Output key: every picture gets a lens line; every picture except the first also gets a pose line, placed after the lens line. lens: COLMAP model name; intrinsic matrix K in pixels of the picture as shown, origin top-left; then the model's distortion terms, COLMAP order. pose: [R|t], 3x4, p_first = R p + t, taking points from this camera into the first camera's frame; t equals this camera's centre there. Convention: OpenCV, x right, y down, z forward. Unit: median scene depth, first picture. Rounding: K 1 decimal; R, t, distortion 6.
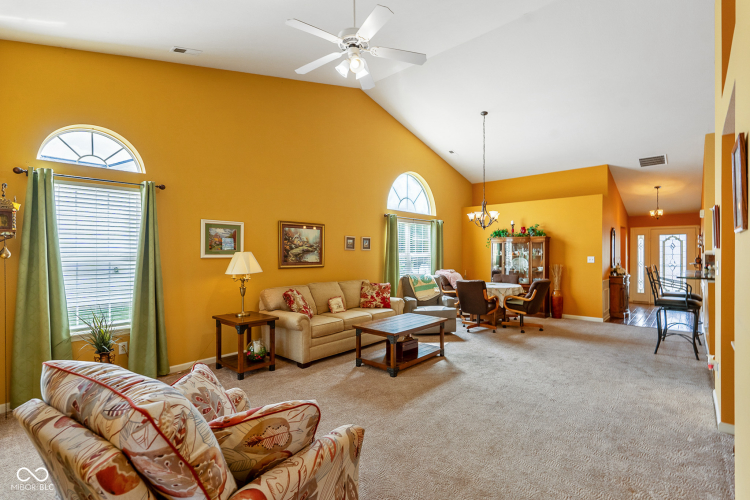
lens RADIAL K [[360.5, 0, 370.0], [0, 360.5, 256.2], [0, 0, 1]] dist [0.000597, -0.000433]
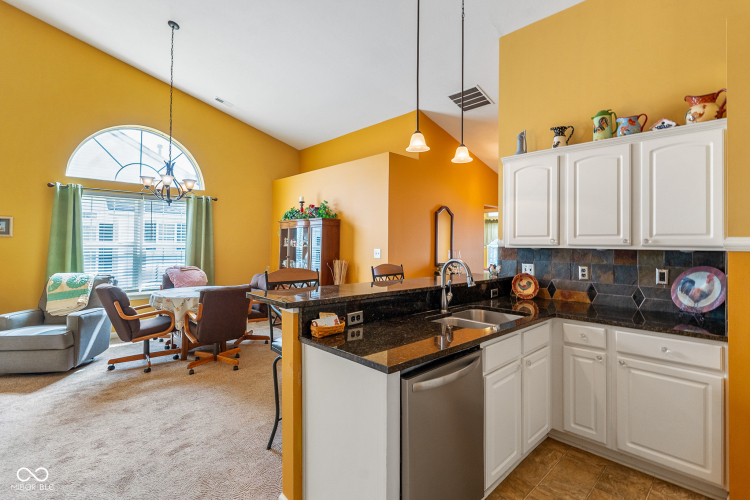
lens RADIAL K [[354.0, 0, 389.8], [0, 354.0, 240.7], [0, 0, 1]] dist [0.006088, 0.000452]
pose [[0.996852, 0.007073, -0.078963, 0.756268], [-0.008479, 0.999811, -0.017483, -0.002891], [0.078824, 0.018097, 0.996724, 0.404926]]
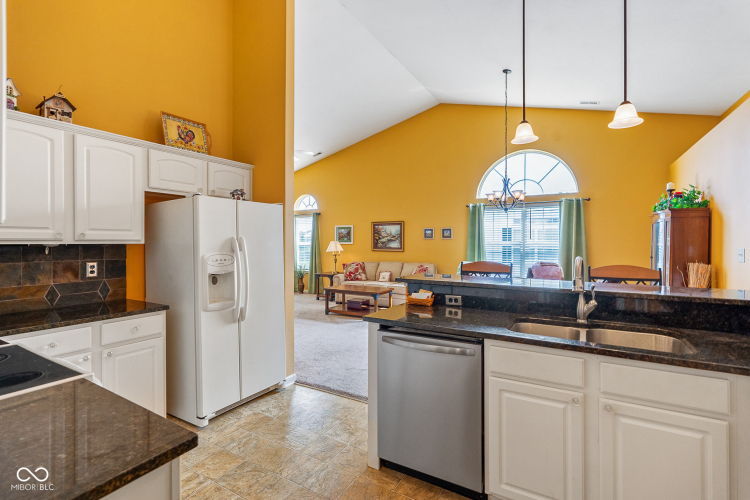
lens RADIAL K [[354.0, 0, 378.9], [0, 354.0, 246.7], [0, 0, 1]] dist [0.006088, 0.000452]
pose [[0.201171, 0.012991, -0.979470, 1.043468], [-0.005885, 0.999910, 0.012054, -0.003769], [0.979539, 0.003339, 0.201229, 0.542017]]
